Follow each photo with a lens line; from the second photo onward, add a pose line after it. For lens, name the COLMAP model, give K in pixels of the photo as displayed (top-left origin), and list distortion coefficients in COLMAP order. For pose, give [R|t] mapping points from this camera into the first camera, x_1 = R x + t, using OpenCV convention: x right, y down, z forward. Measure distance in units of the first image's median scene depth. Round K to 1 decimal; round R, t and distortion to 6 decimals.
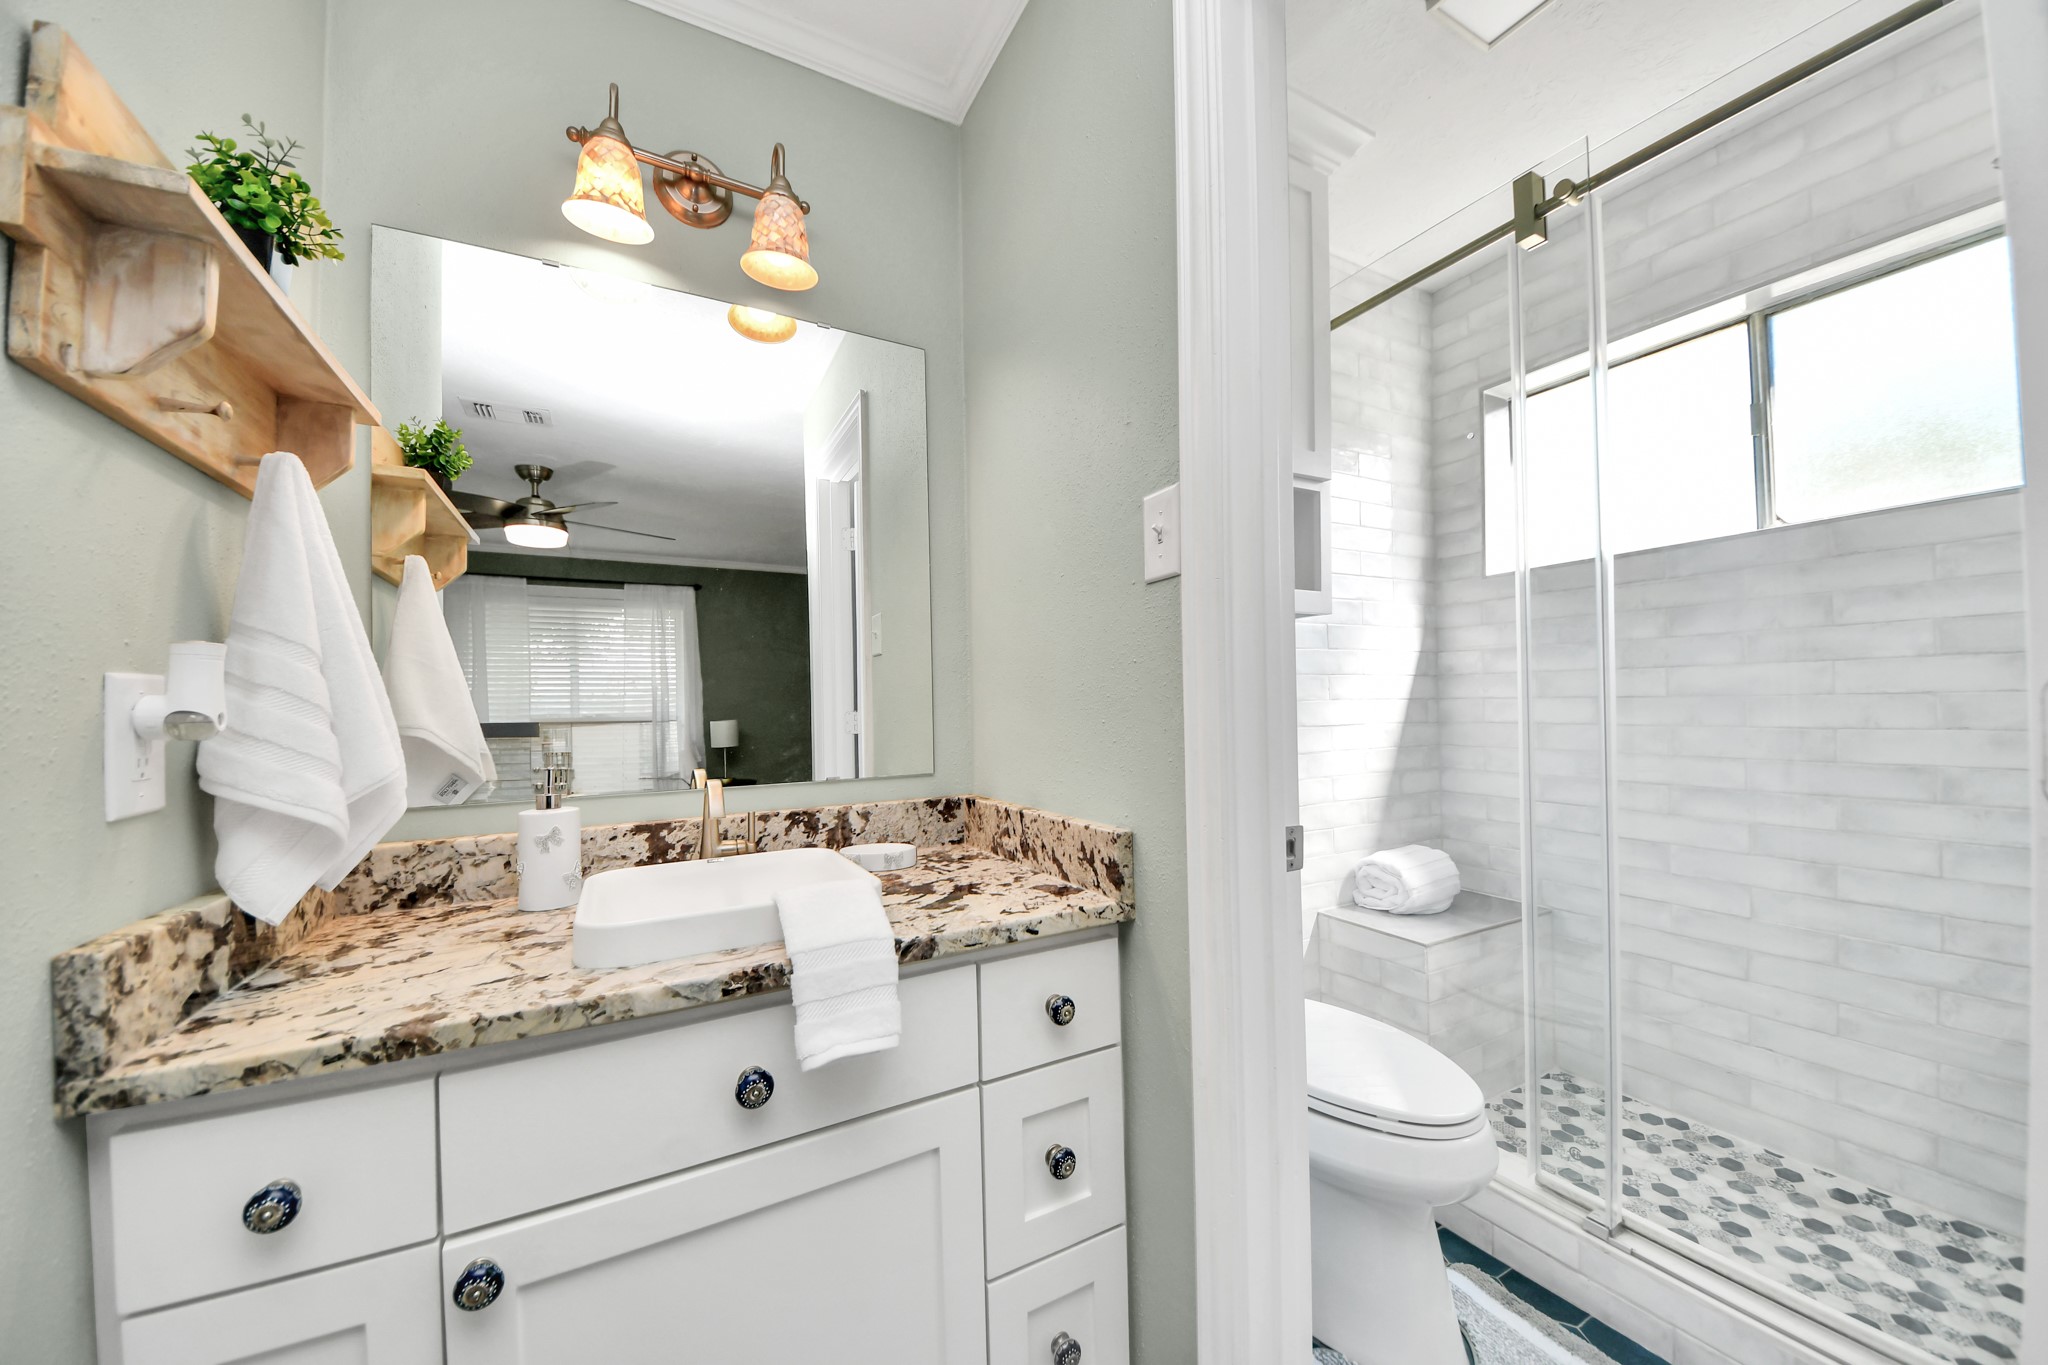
lens RADIAL K [[739.5, 0, 1016.8], [0, 739.5, 699.5], [0, 0, 1]] dist [0.019684, -0.015618]
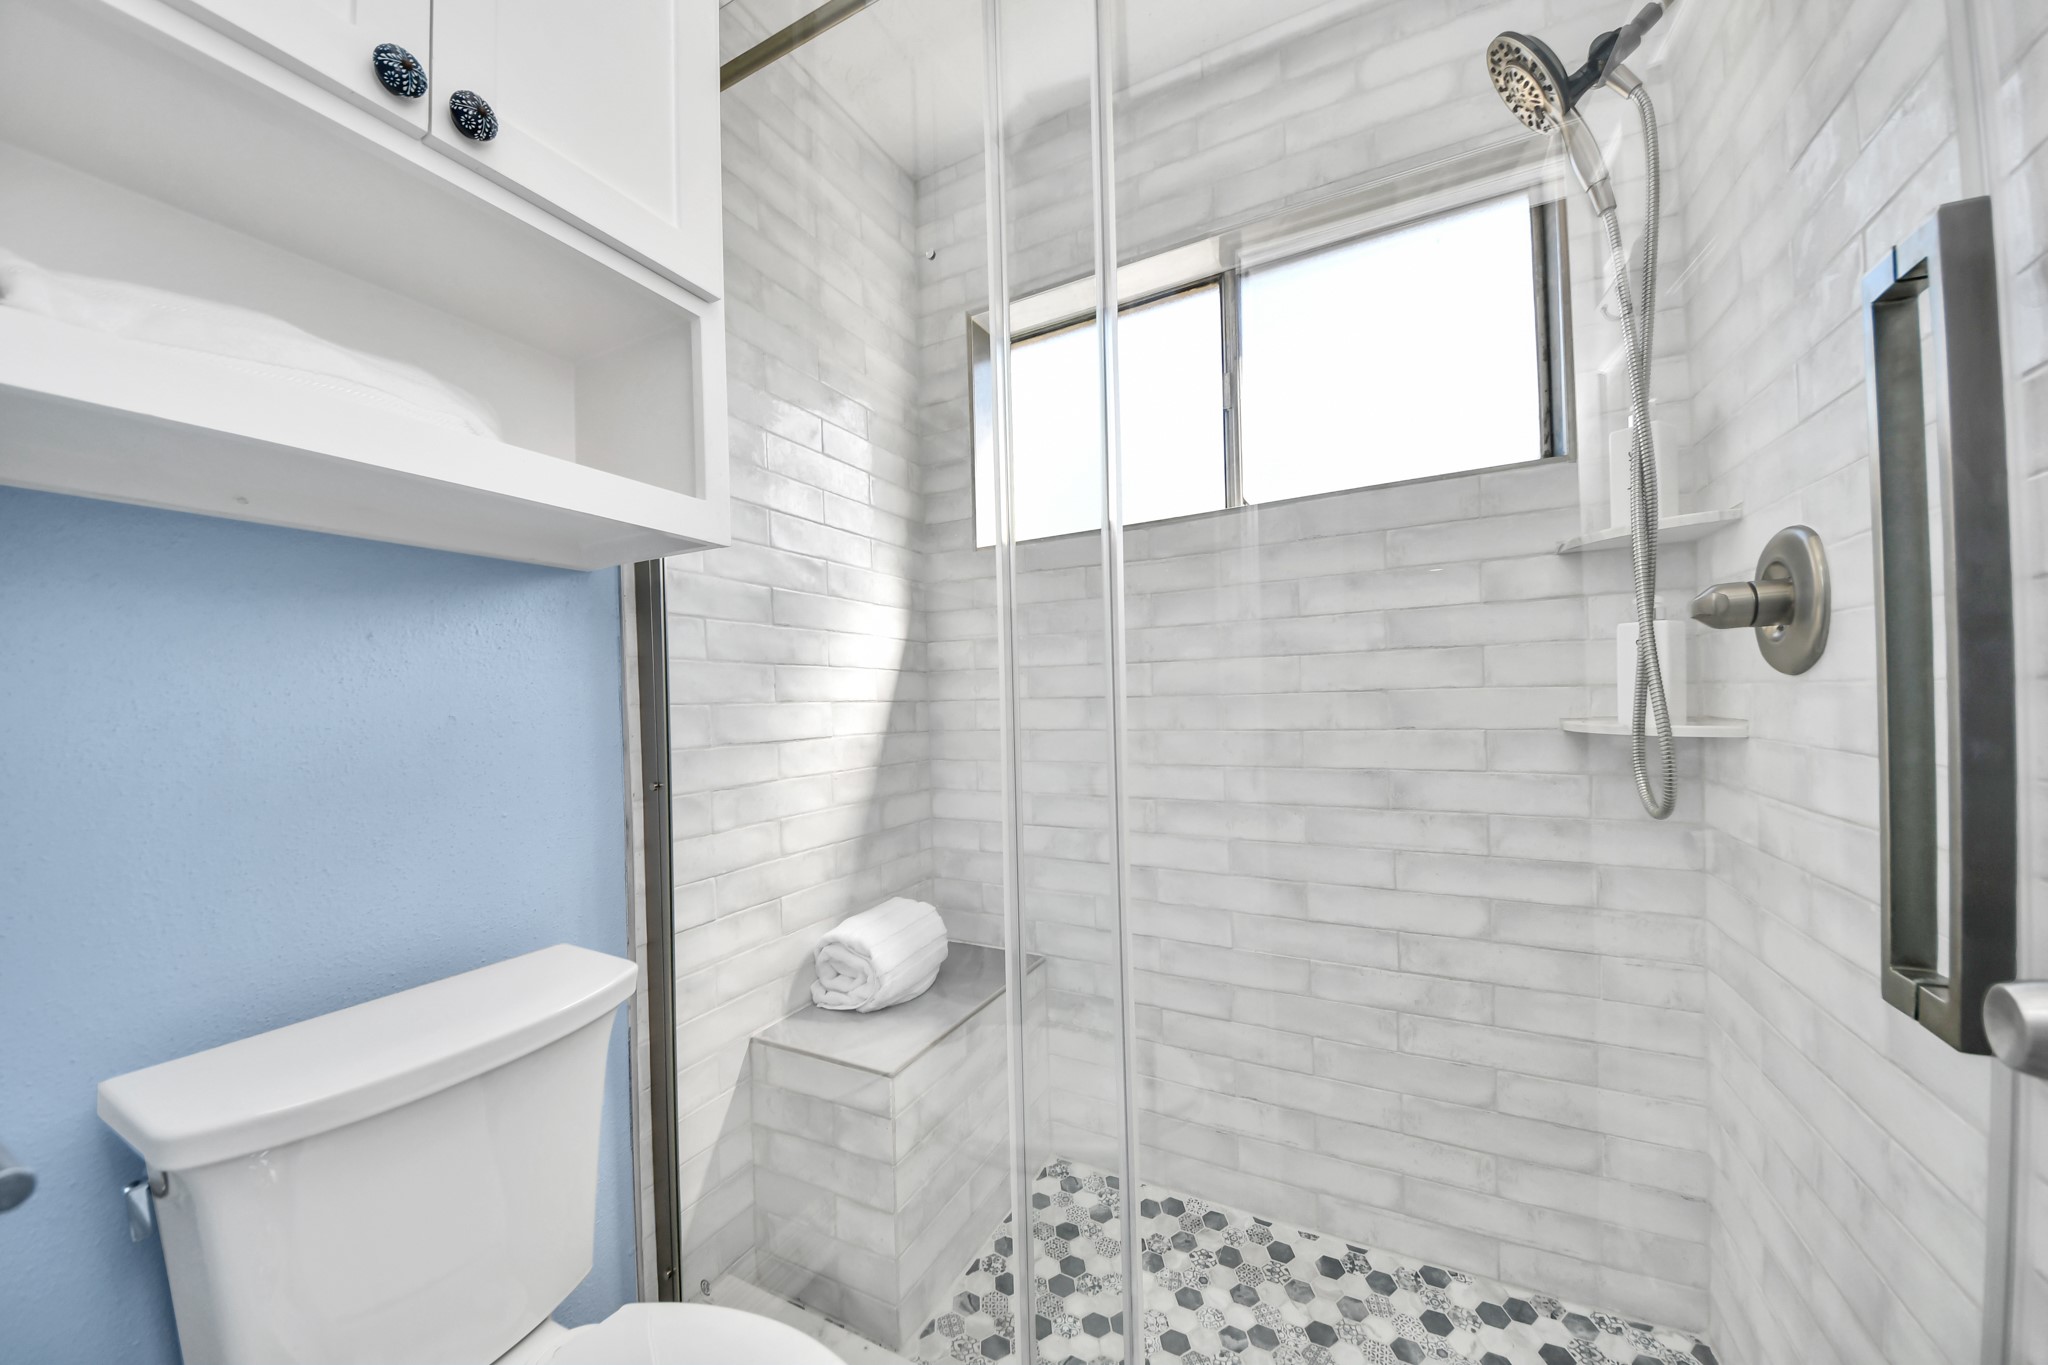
lens RADIAL K [[739.5, 0, 1016.8], [0, 739.5, 699.5], [0, 0, 1]] dist [0.019684, -0.015618]
pose [[0.829148, -0.003257, 0.559020, 0.271329], [0.008252, 0.999945, -0.006412, 0.003961], [-0.558969, 0.009930, 0.829129, 0.387414]]
